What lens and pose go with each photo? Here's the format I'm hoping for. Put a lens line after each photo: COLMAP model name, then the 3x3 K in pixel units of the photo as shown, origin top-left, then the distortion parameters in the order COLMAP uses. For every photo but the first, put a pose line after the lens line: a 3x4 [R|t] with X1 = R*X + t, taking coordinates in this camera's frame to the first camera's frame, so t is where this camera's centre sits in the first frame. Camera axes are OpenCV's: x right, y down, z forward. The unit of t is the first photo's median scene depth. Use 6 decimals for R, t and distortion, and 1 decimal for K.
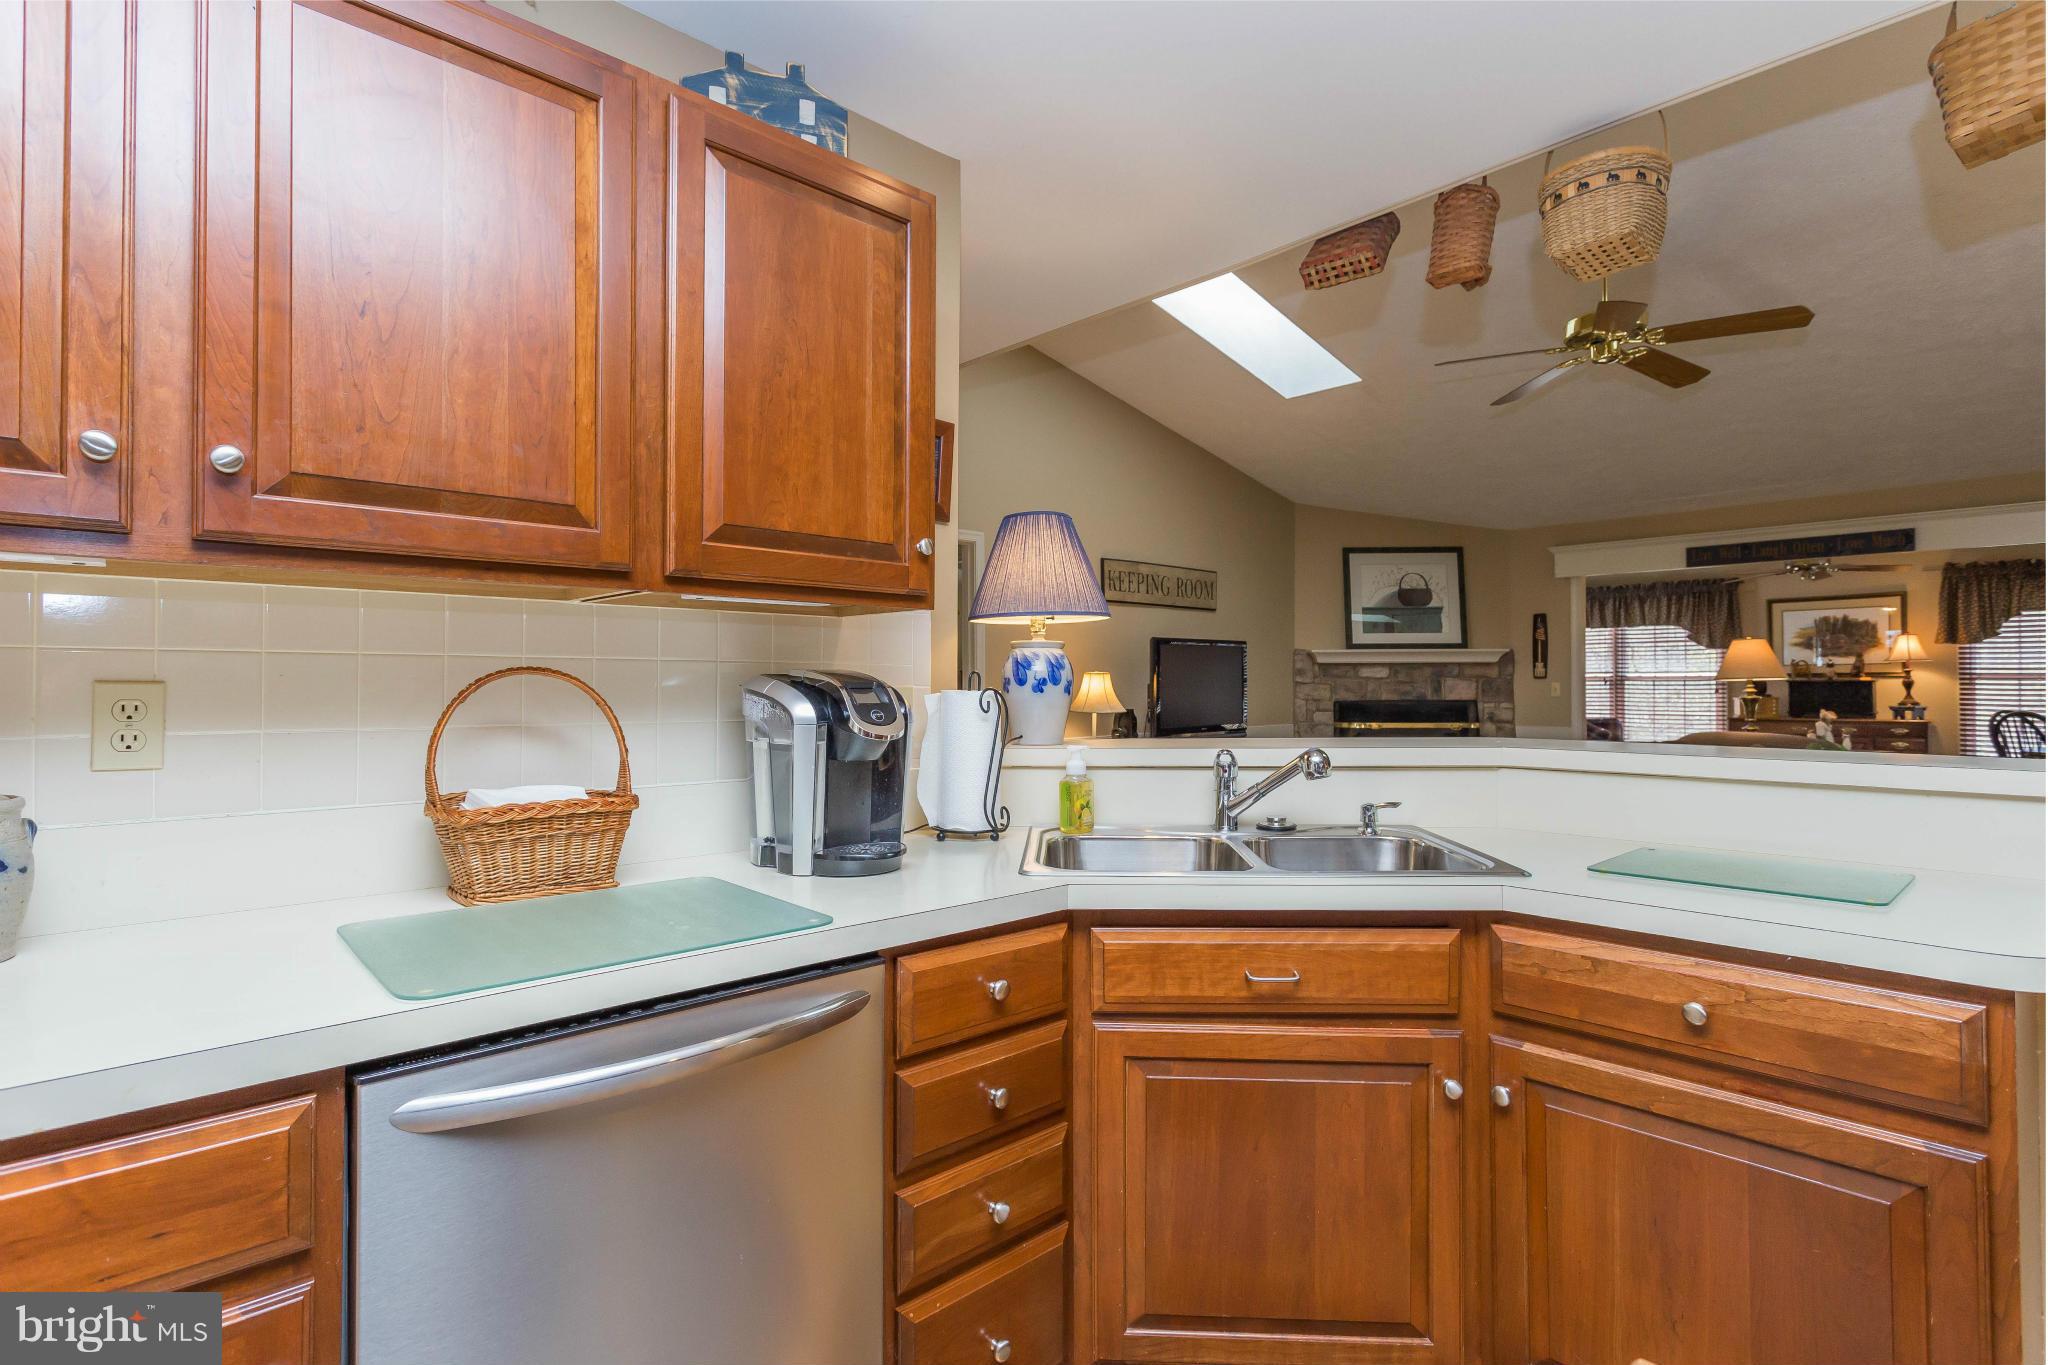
lens RADIAL K [[987.5, 0, 1026.6], [0, 987.5, 675.1], [0, 0, 1]] dist [0.004416, 0.001046]
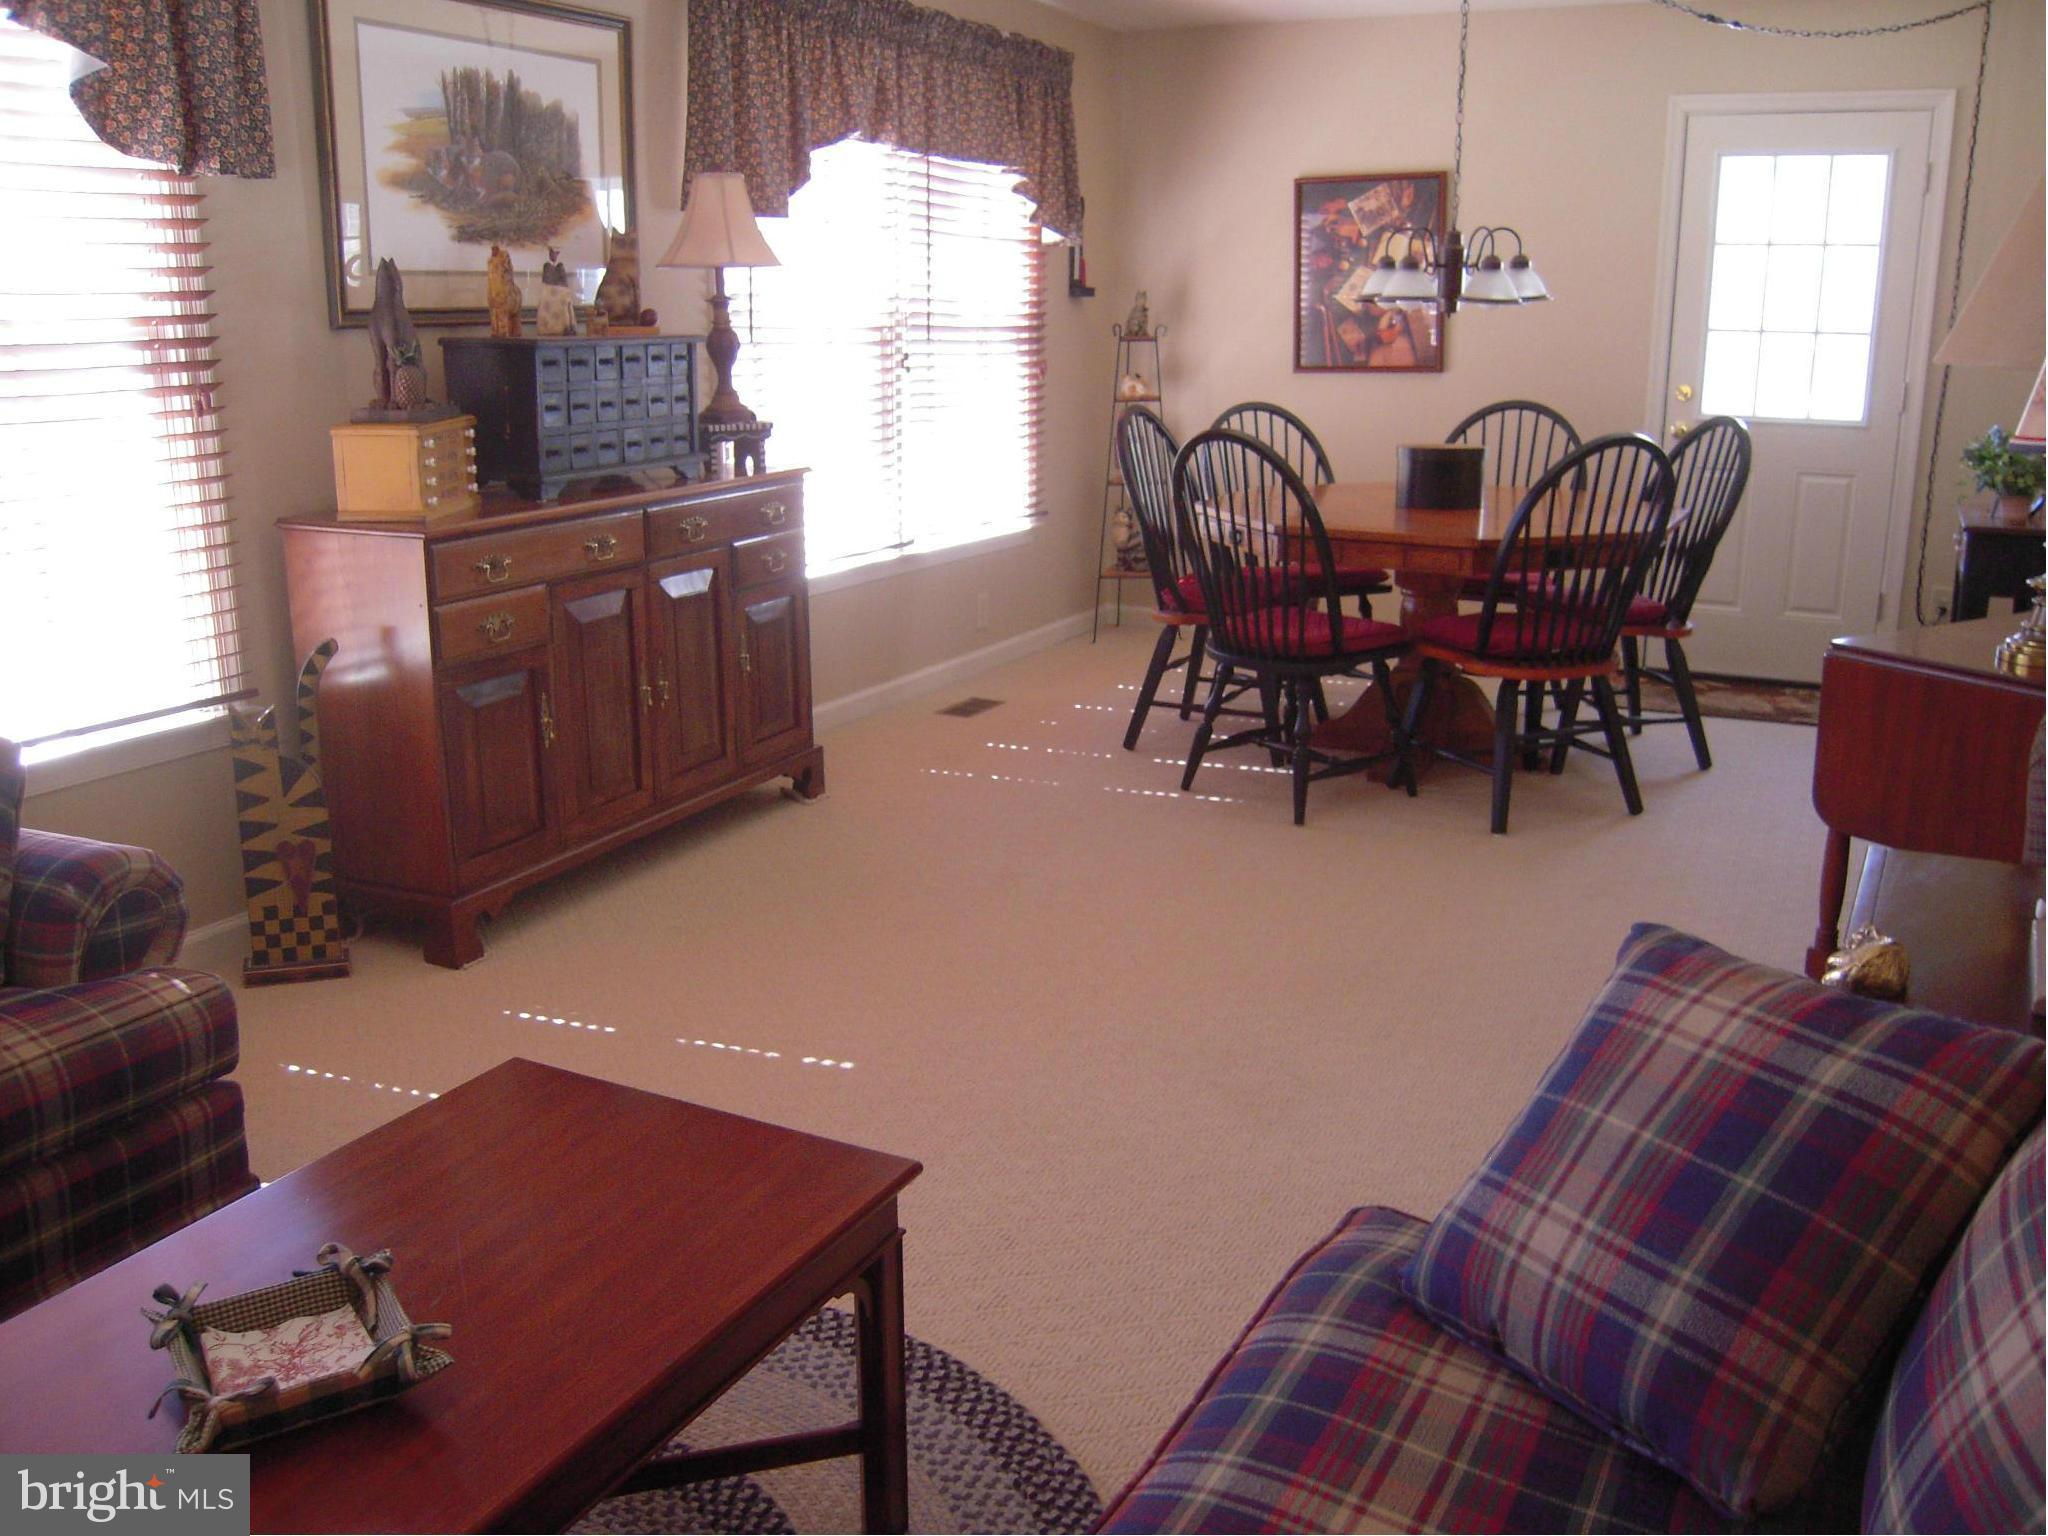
lens RADIAL K [[1701.8, 0, 1041.9], [0, 1701.8, 756.6], [0, 0, 1]] dist [-0.115903, 0.051074]
pose [[-0.337427, -0.223485, 0.914438, 0.421882], [-0.000528, 0.971455, 0.237225, 0.009536], [-0.941351, 0.079563, -0.327913, 1.207740]]
